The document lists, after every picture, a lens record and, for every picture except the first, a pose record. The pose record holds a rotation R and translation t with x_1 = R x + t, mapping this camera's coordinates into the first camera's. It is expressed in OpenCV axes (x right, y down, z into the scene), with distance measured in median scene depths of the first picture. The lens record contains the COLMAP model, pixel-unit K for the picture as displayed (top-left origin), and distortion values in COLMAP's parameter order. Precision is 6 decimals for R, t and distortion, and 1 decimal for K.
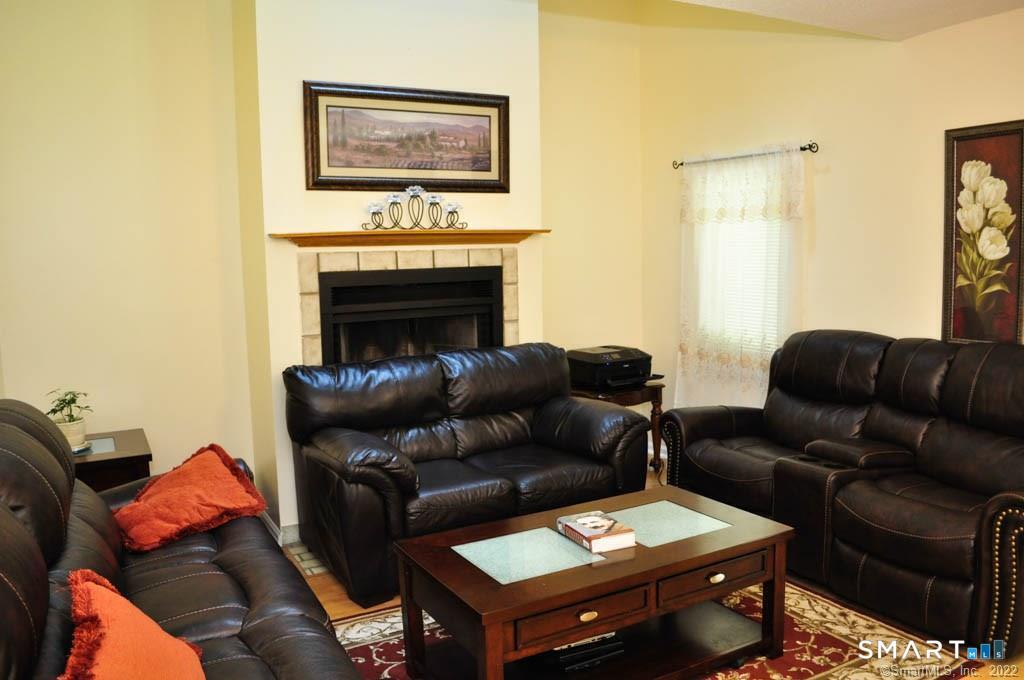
lens RADIAL K [[808.2, 0, 512.0], [0, 808.2, 340.0], [0, 0, 1]] dist [-0.078043, 0.010355]
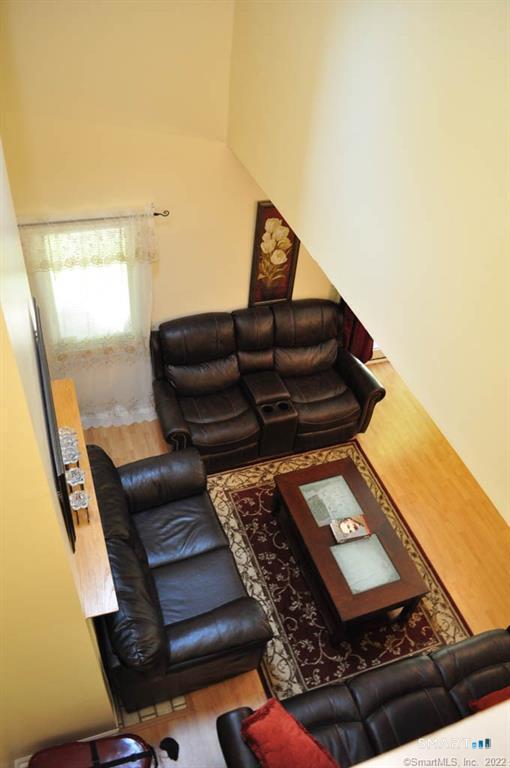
lens RADIAL K [[606.2, 0, 260.4], [0, 606.2, 384.4], [0, 0, 1]] dist [-0.078043, 0.010355]
pose [[0.151847, -0.653578, 0.741471, -0.582346], [0.012498, 0.751379, 0.659752, -0.743074], [-0.988325, -0.090914, 0.122263, 0.734838]]
